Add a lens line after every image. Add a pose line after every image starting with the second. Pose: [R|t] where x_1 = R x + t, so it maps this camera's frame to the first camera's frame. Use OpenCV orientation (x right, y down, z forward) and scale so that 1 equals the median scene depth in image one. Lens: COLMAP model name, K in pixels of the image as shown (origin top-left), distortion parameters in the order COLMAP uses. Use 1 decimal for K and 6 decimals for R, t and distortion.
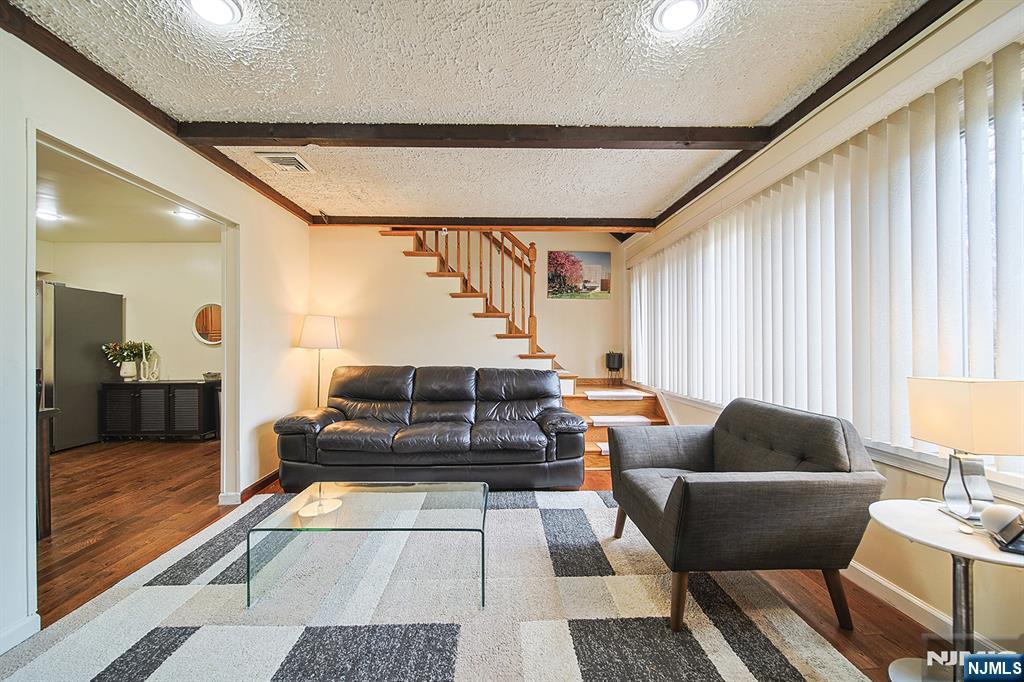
lens RADIAL K [[385.7, 0, 507.6], [0, 385.7, 344.0], [0, 0, 1]] dist [-0.000612, -0.000092]
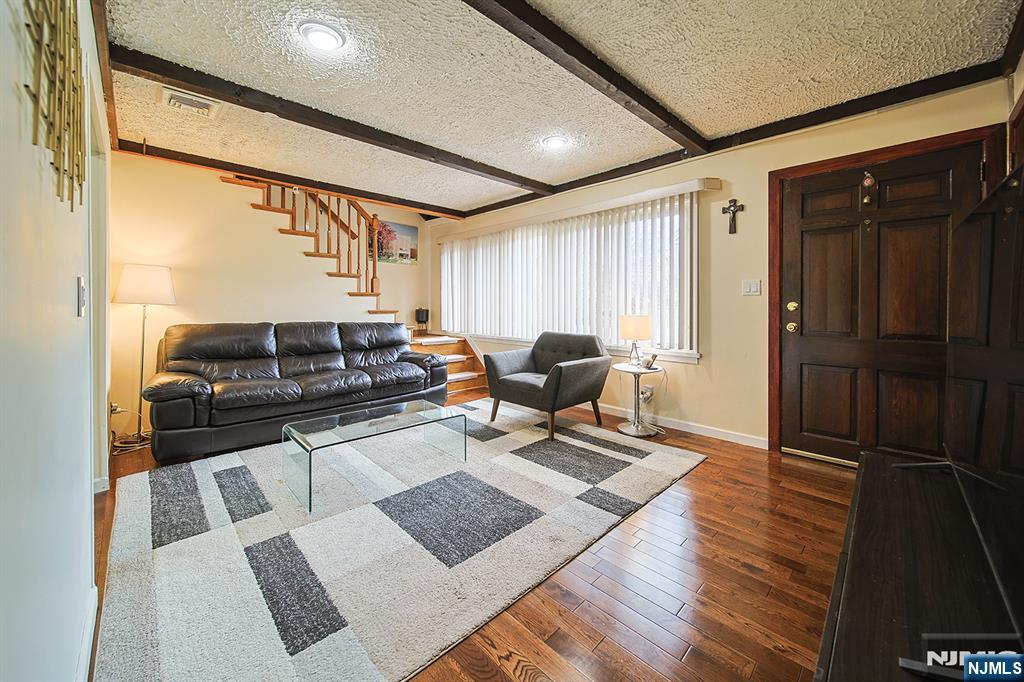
lens RADIAL K [[390.0, 0, 512.4], [0, 390.0, 304.4], [0, 0, 1]] dist [0.000017, -0.000007]
pose [[0.734537, 0.003917, 0.678558, -0.496124], [-0.008047, 0.999963, 0.002938, 0.002662], [-0.678521, -0.007618, 0.734541, -0.168517]]
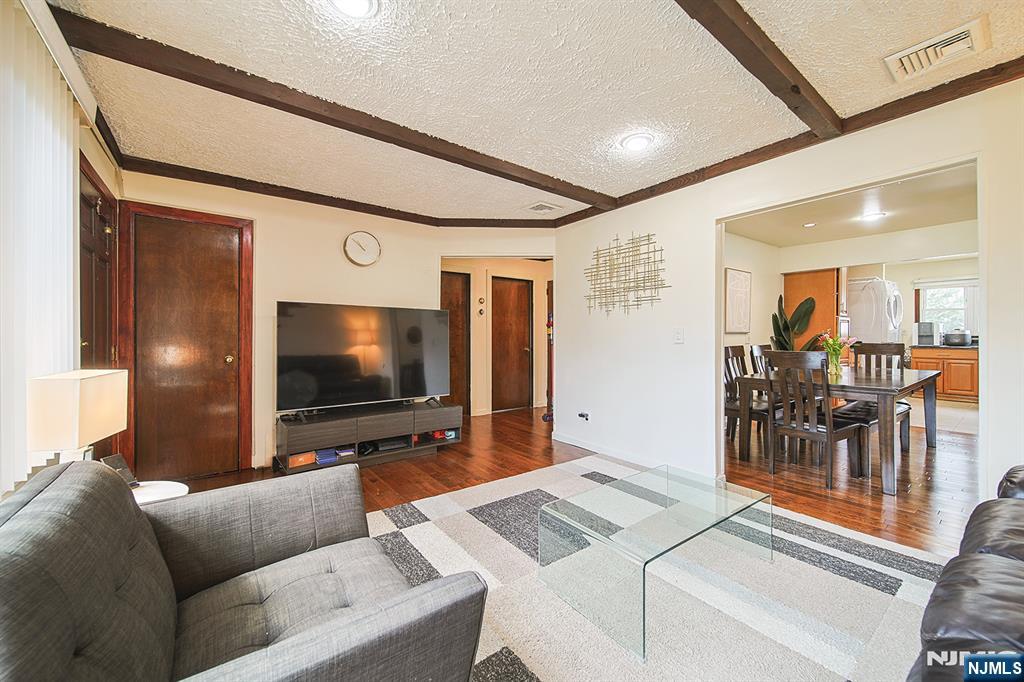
lens RADIAL K [[385.7, 0, 507.6], [0, 385.7, 344.0], [0, 0, 1]] dist [-0.000612, -0.000092]
pose [[-0.817156, 0.006666, -0.576379, 0.294541], [0.005123, 0.999978, 0.004302, 0.013944], [0.576394, 0.000563, -0.817172, 0.860152]]
